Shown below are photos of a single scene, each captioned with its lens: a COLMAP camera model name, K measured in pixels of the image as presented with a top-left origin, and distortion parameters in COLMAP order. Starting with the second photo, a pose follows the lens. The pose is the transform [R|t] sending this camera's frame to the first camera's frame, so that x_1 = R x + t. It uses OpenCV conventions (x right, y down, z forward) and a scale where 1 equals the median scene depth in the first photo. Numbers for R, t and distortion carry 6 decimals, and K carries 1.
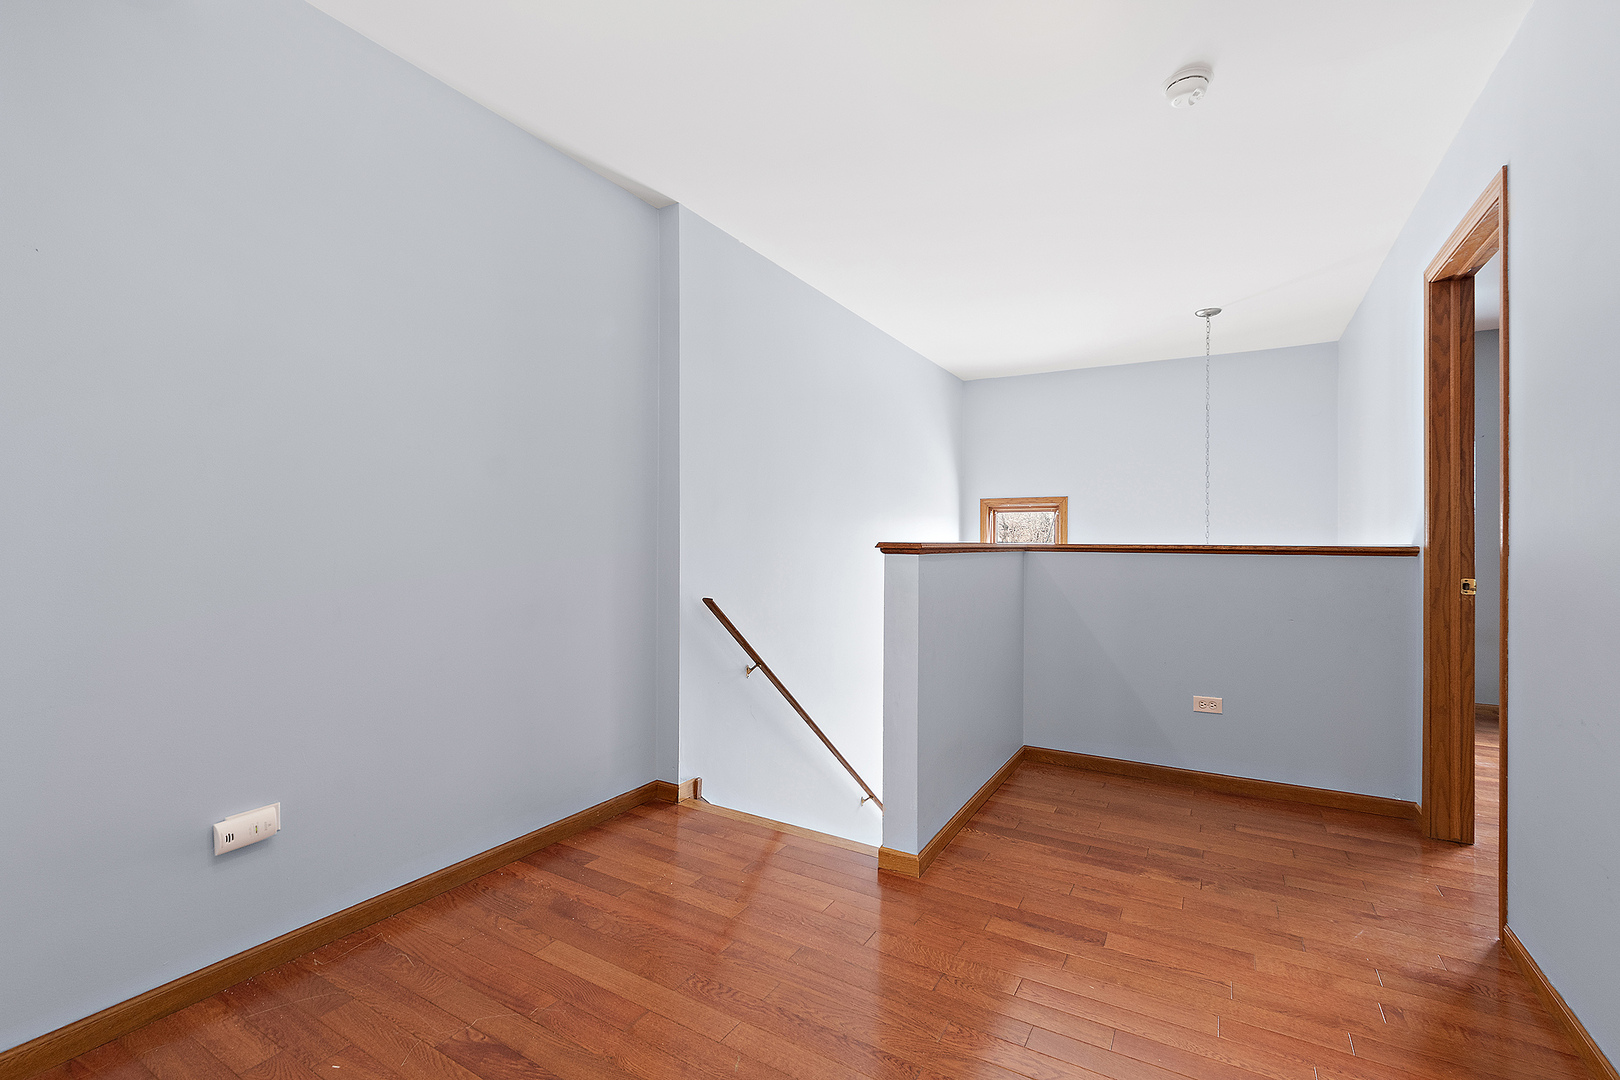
lens RADIAL K [[715.0, 0, 810.0], [0, 715.0, 540.0], [0, 0, 1]] dist [0.000683, -0.000142]
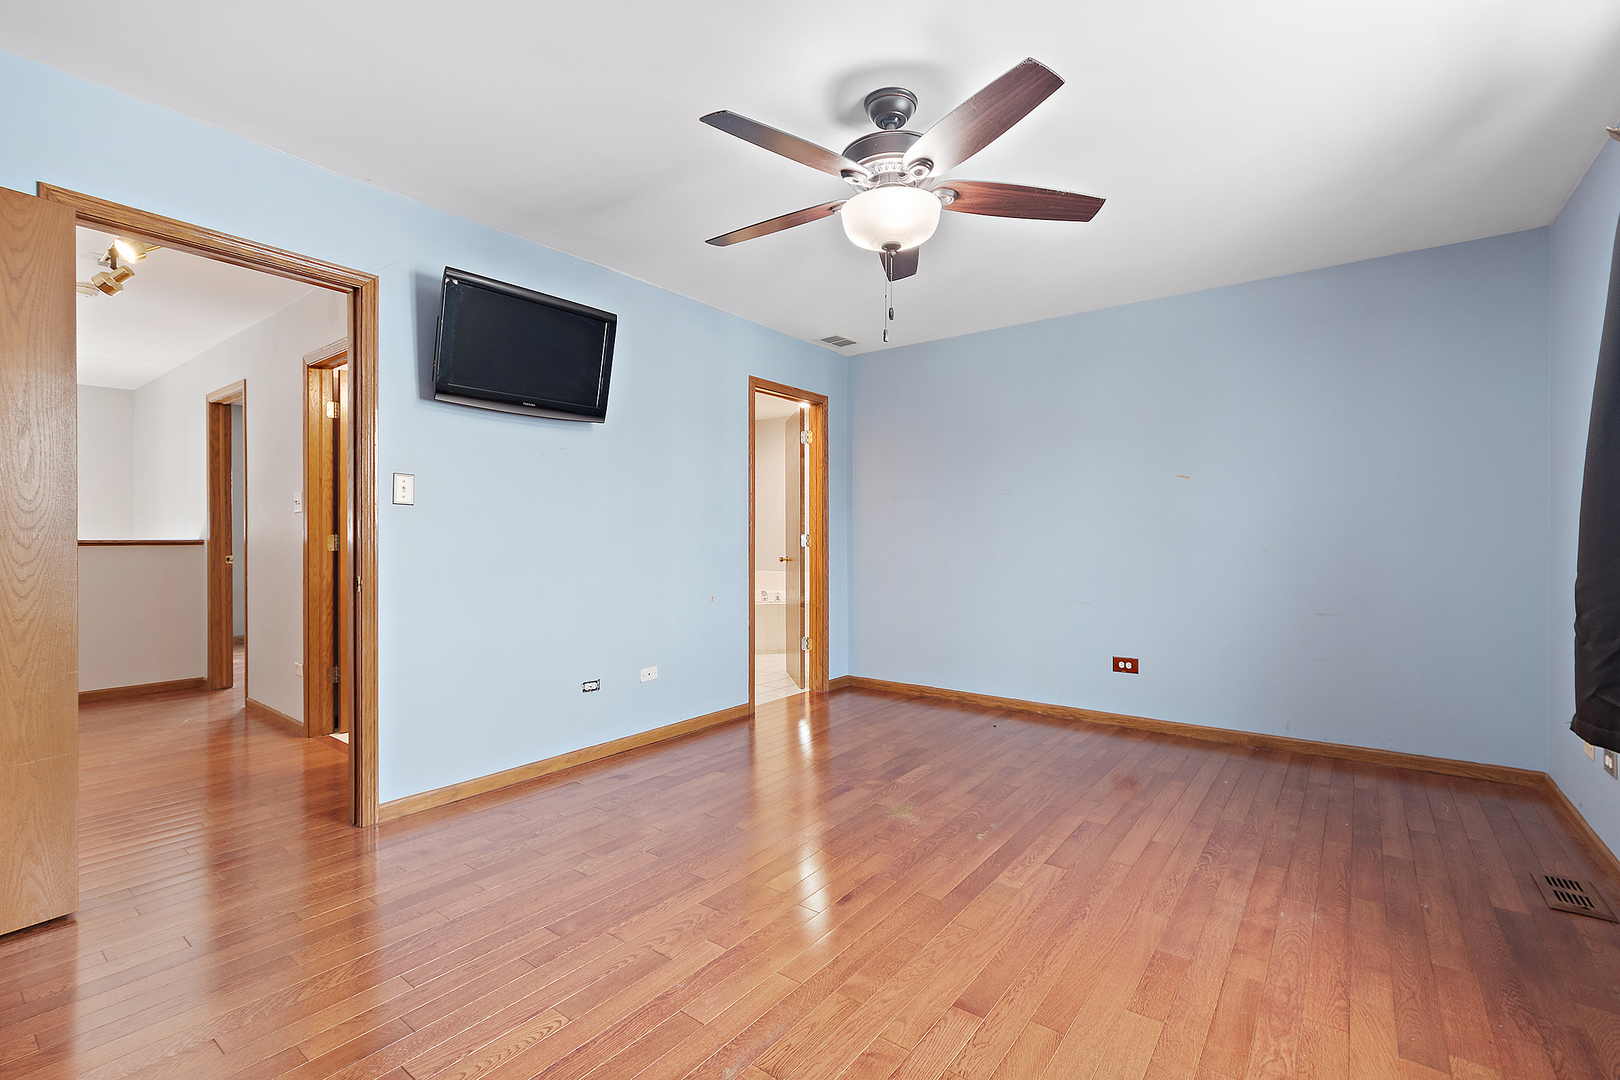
lens RADIAL K [[715.0, 0, 810.0], [0, 715.0, 540.0], [0, 0, 1]] dist [0.000683, -0.000142]
pose [[0.137677, -0.007030, 0.990452, -0.800503], [0.001442, 0.999975, 0.006897, -0.000654], [-0.990476, 0.000479, 0.137684, -0.844743]]
